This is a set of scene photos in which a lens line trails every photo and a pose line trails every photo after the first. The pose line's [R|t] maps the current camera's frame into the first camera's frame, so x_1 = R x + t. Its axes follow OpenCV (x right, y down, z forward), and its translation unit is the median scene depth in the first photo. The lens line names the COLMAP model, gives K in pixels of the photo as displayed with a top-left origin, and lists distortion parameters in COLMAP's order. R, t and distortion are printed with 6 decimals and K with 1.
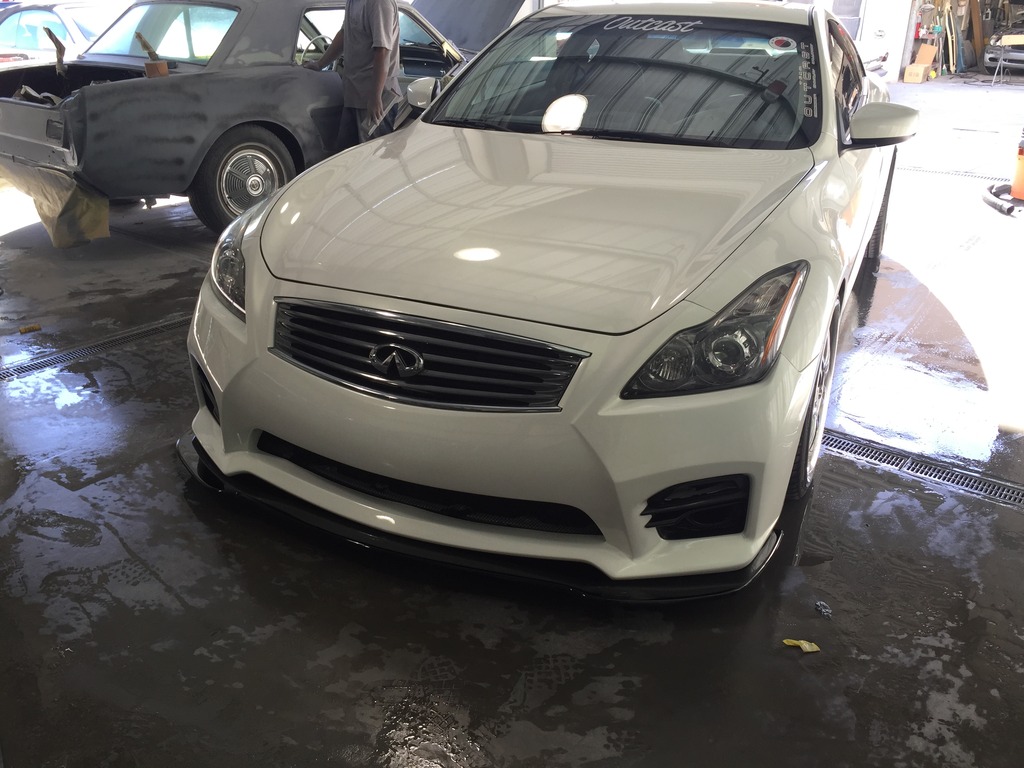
lens RADIAL K [[868.2, 0, 512.0], [0, 868.2, 384.0], [0, 0, 1]] dist [0.068111, -0.072856]
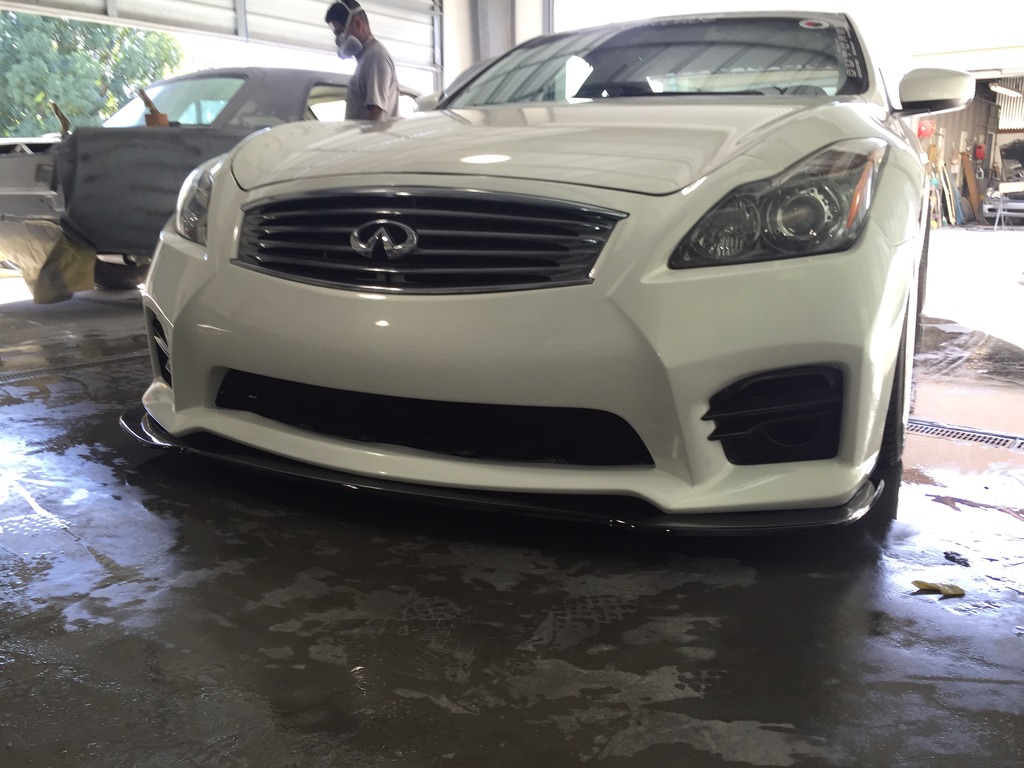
lens RADIAL K [[868.2, 0, 512.0], [0, 868.2, 384.0], [0, 0, 1]] dist [0.068111, -0.072856]
pose [[0.999812, -0.013340, -0.014086, -0.005898], [0.010229, 0.979432, -0.201515, 0.272643], [0.016484, 0.201333, 0.979384, 0.253410]]
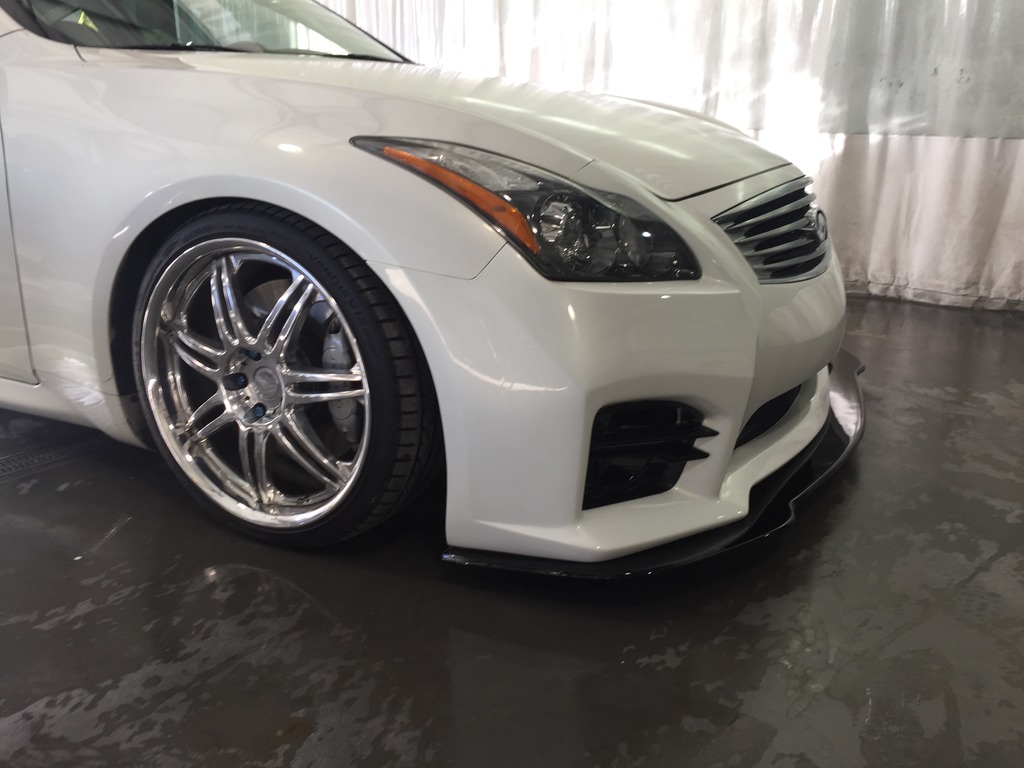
lens RADIAL K [[868.2, 0, 512.0], [0, 868.2, 384.0], [0, 0, 1]] dist [0.068111, -0.072856]
pose [[0.050645, -0.295411, 0.954027, -1.107594], [0.425486, 0.870607, 0.246993, -0.252062], [-0.903547, 0.393417, 0.169785, 1.226906]]
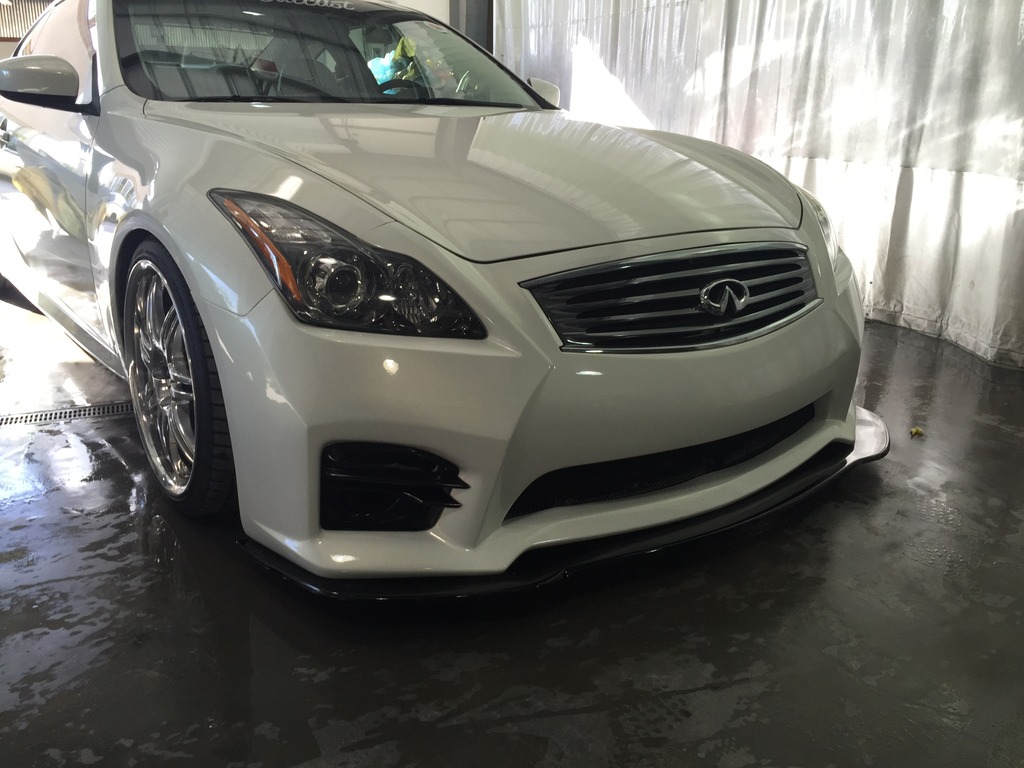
lens RADIAL K [[868.2, 0, 512.0], [0, 868.2, 384.0], [0, 0, 1]] dist [0.068111, -0.072856]
pose [[0.475626, -0.254694, 0.841968, -1.019006], [0.353872, 0.931698, 0.081936, -0.095742], [-0.805329, 0.258978, 0.533269, 0.745338]]
